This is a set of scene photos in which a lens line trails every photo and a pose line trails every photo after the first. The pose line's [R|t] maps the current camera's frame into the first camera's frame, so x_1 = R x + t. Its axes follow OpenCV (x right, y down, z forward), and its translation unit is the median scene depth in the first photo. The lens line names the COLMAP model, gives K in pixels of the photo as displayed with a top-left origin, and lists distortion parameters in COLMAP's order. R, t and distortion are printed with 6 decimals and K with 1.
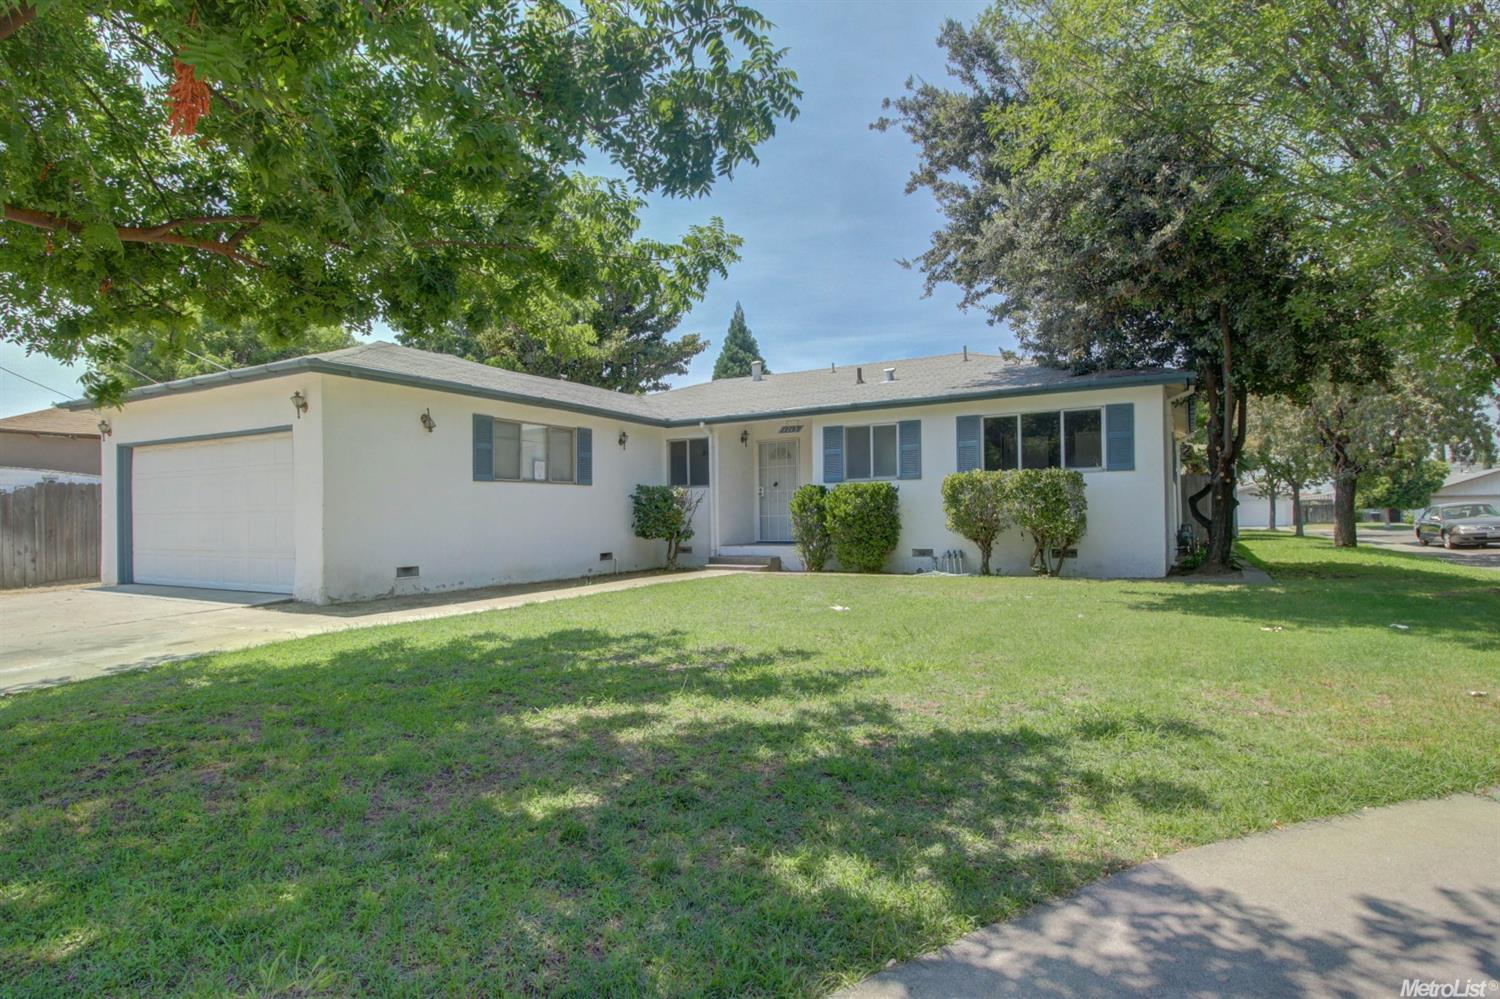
lens RADIAL K [[791.7, 0, 744.2], [0, 791.7, 497.3], [0, 0, 1]] dist [-0.019887, -0.000823]
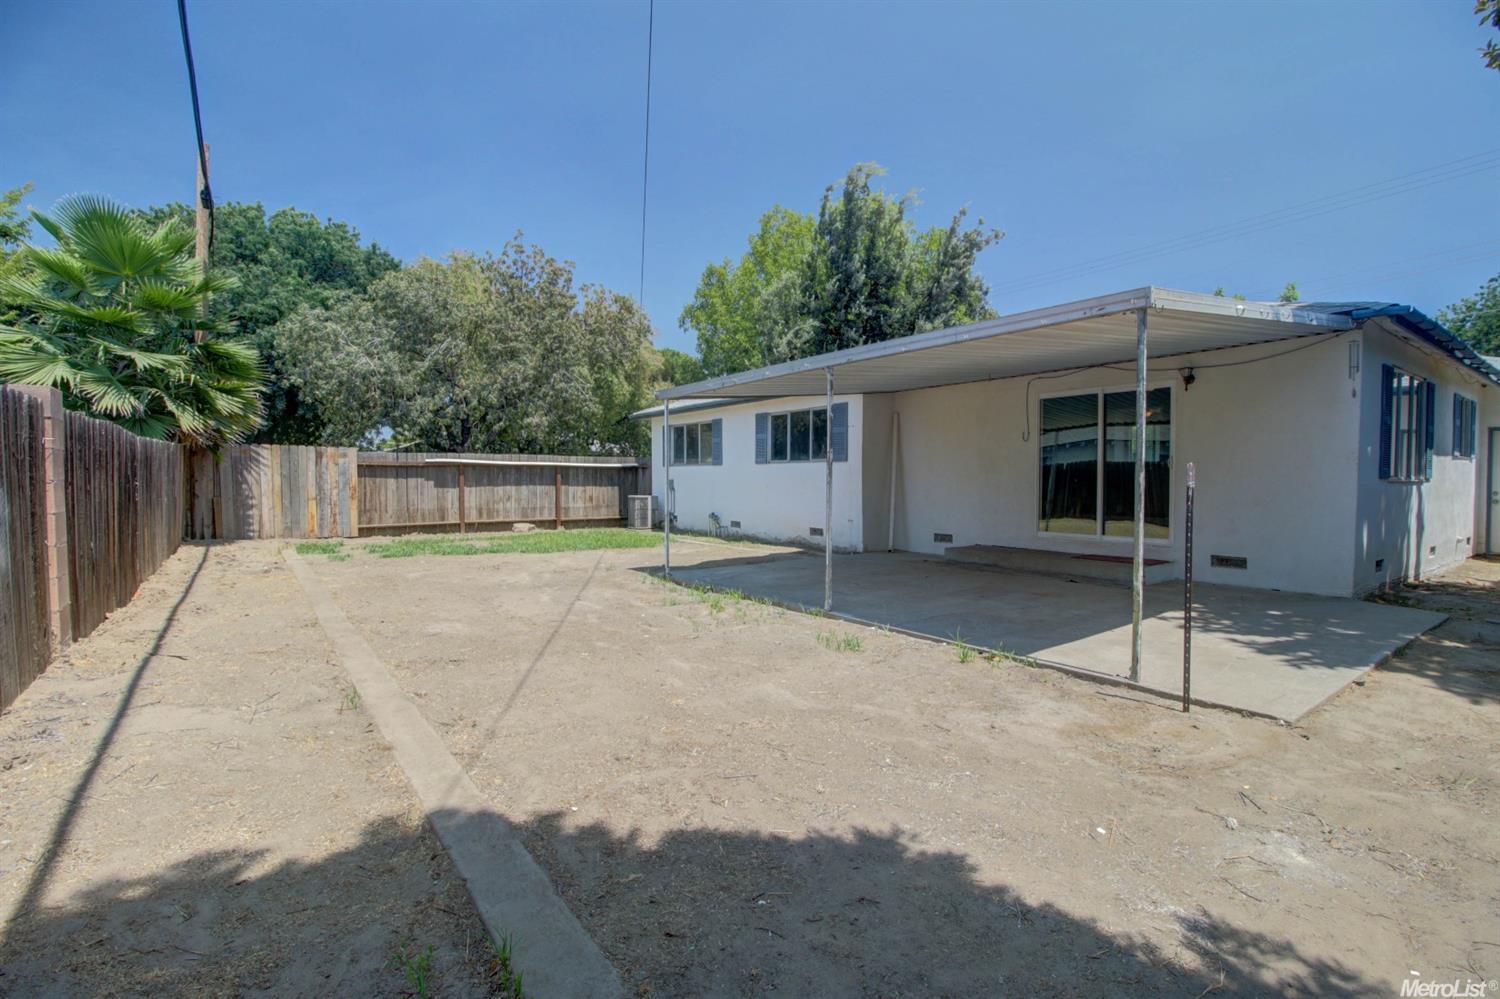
lens RADIAL K [[691.4, 0, 765.8], [0, 691.4, 492.9], [0, 0, 1]] dist [-0.004254, -0.010434]
pose [[0.913930, 0.024121, -0.405155, 0.715248], [-0.009389, 0.999222, 0.038308, -0.020698], [0.405764, -0.031207, 0.913445, 0.016325]]
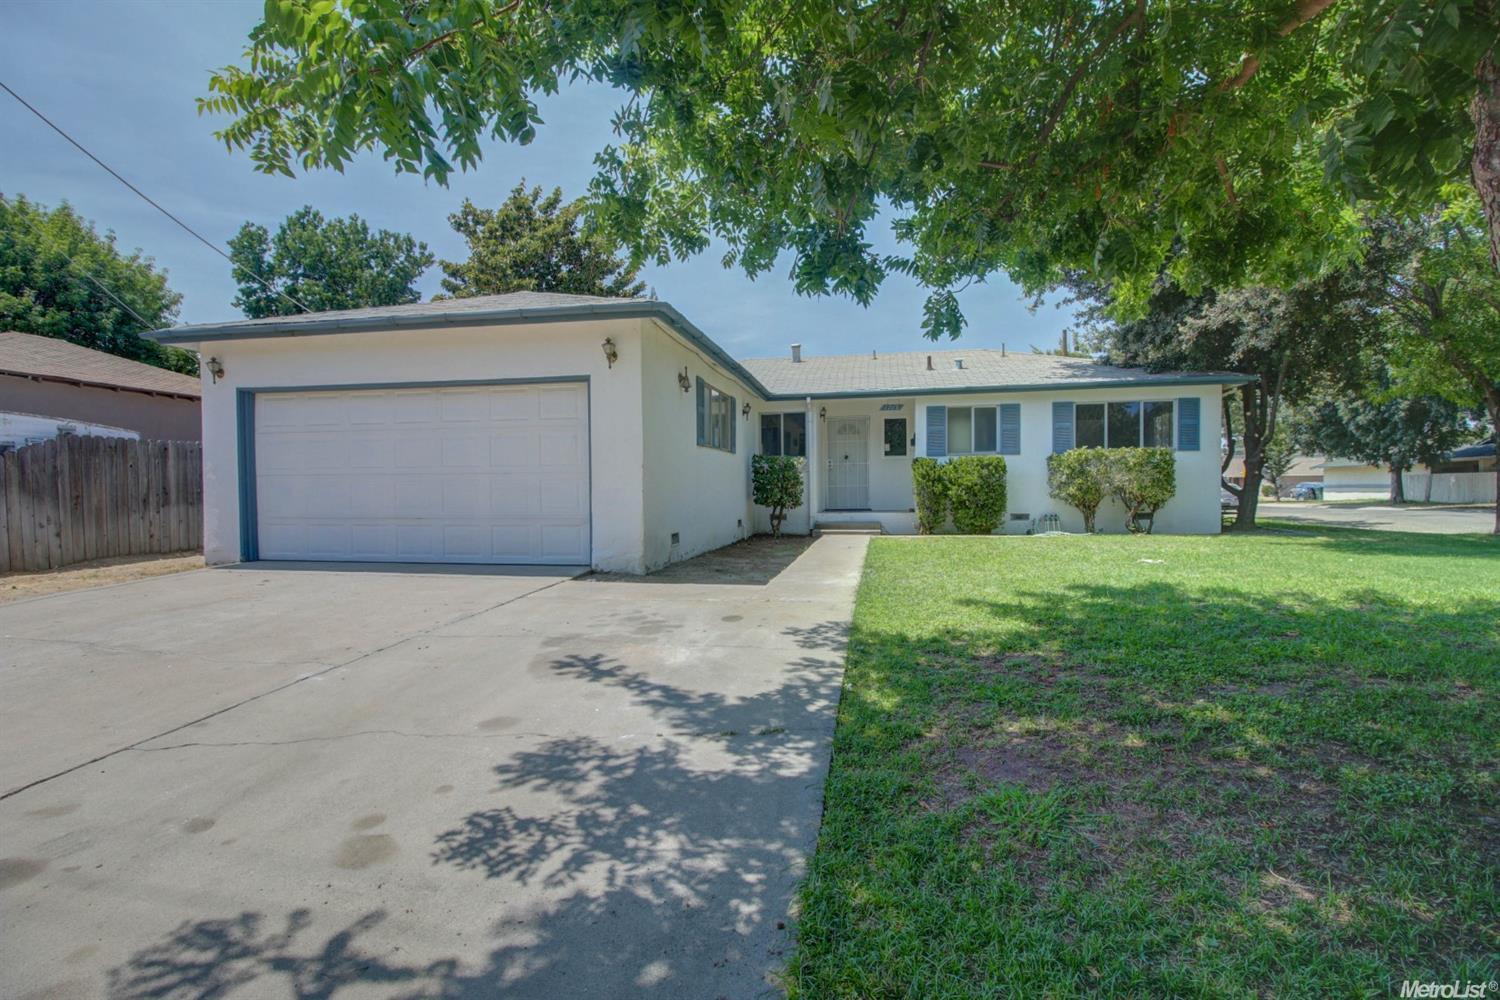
lens RADIAL K [[691.4, 0, 749.6], [0, 691.4, 499.8], [0, 0, 1]] dist [-0.004254, -0.010434]
pose [[0.948718, 0.000870, 0.316121, -0.490779], [-0.012997, 0.999258, 0.036253, 0.013298], [-0.315855, -0.038502, 0.948026, 0.149512]]
